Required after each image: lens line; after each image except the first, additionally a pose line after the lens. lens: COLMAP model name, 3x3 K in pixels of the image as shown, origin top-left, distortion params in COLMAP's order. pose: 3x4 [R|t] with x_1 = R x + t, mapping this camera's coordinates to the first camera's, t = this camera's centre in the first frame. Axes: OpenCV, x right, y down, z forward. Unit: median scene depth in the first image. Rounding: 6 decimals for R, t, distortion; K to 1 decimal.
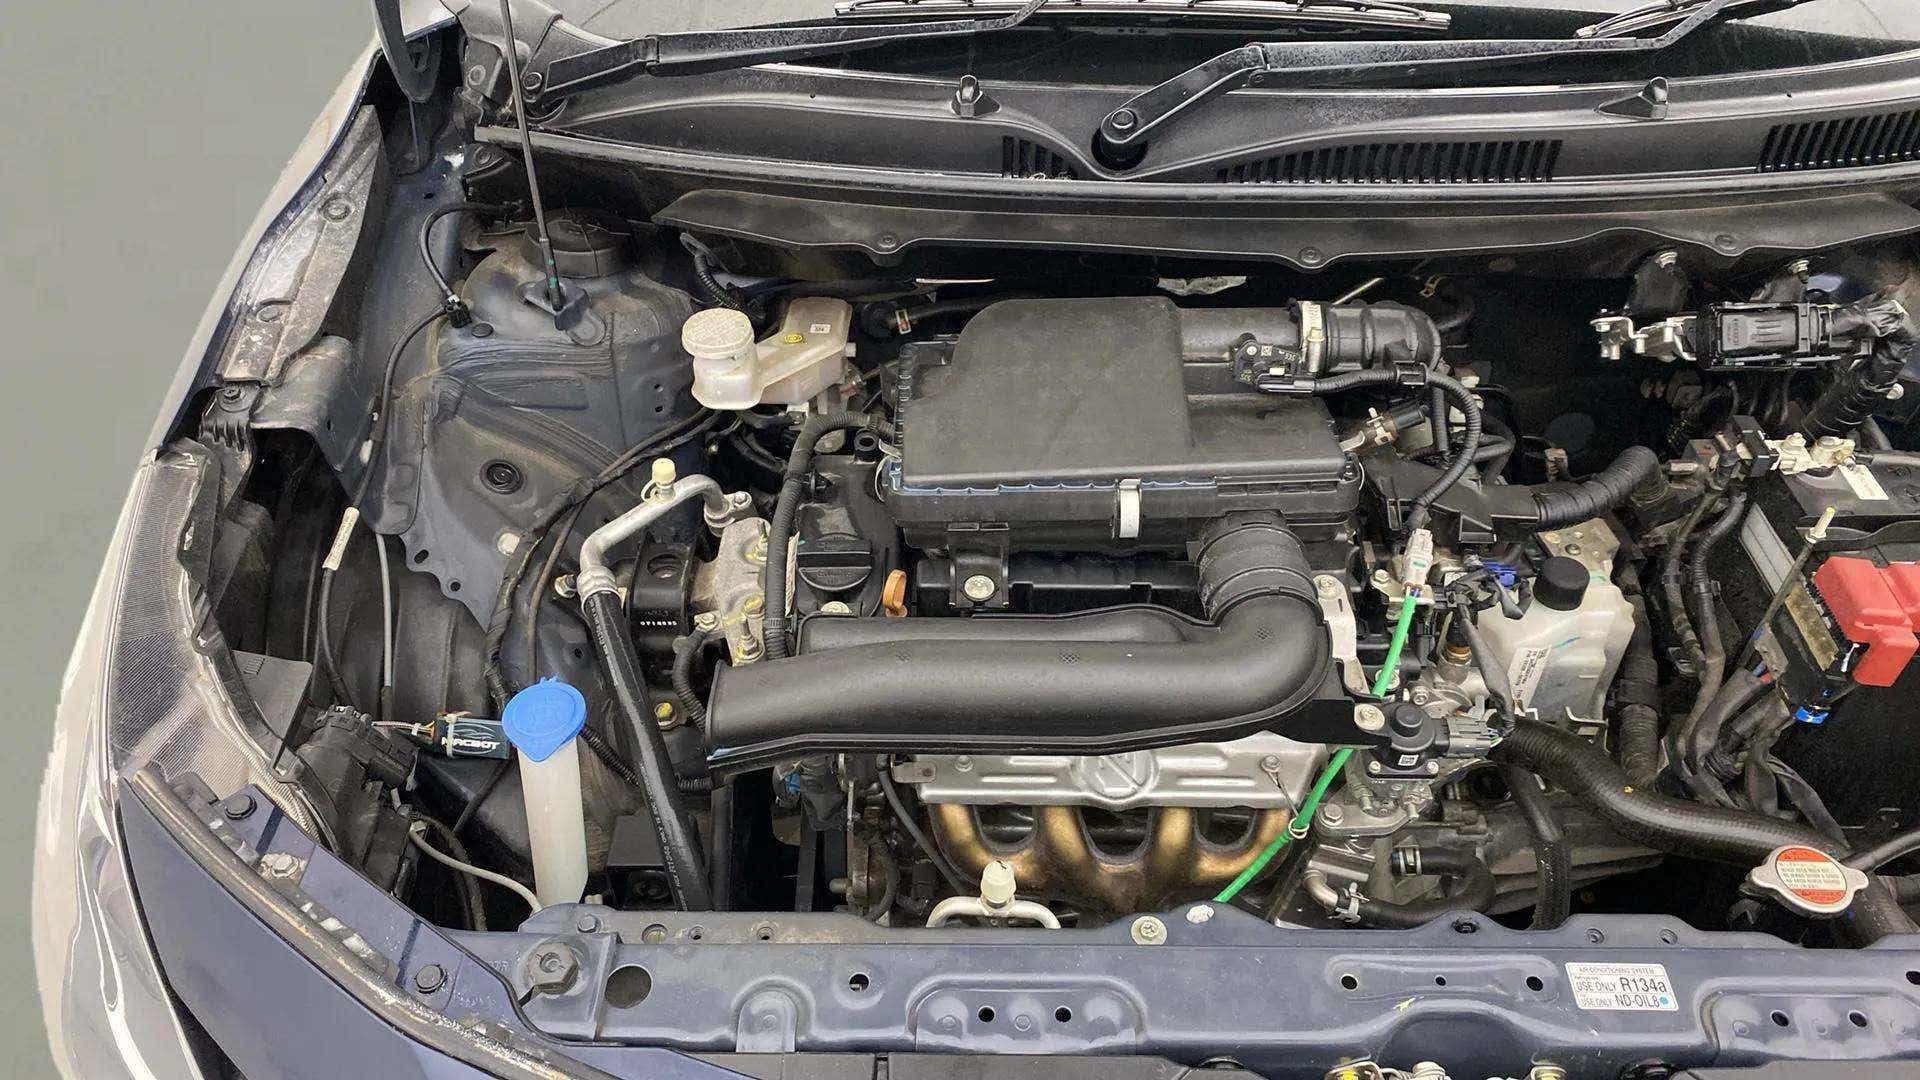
lens RADIAL K [[1420.3, 0, 966.4], [0, 1420.3, 535.7], [0, 0, 1]] dist [0.044177, -0.057811]
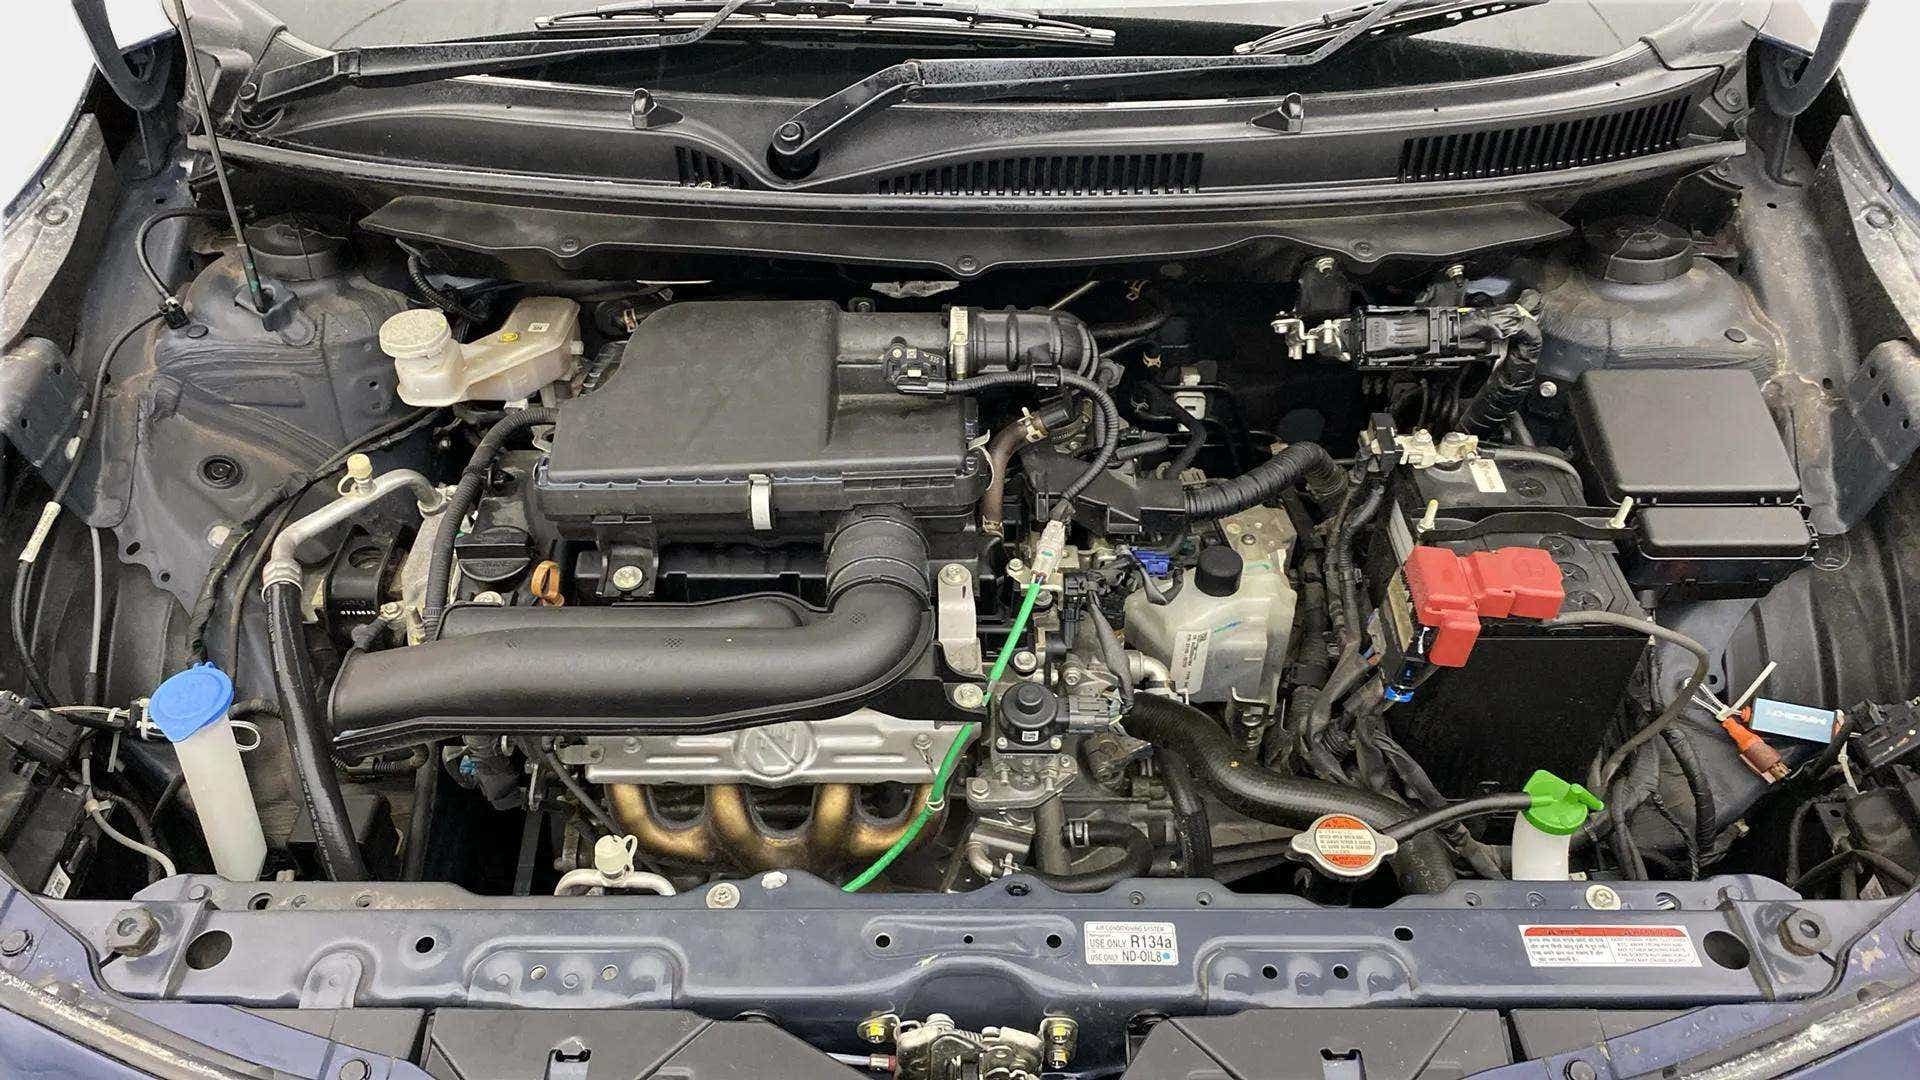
lens RADIAL K [[1420.3, 0, 964.7], [0, 1420.3, 537.8], [0, 0, 1]] dist [0.044177, -0.057811]
pose [[0.999946, -0.001716, 0.010233, 0.228760], [0.001619, 0.999954, 0.009477, -0.002262], [-0.010249, -0.009460, 0.999903, -0.055255]]
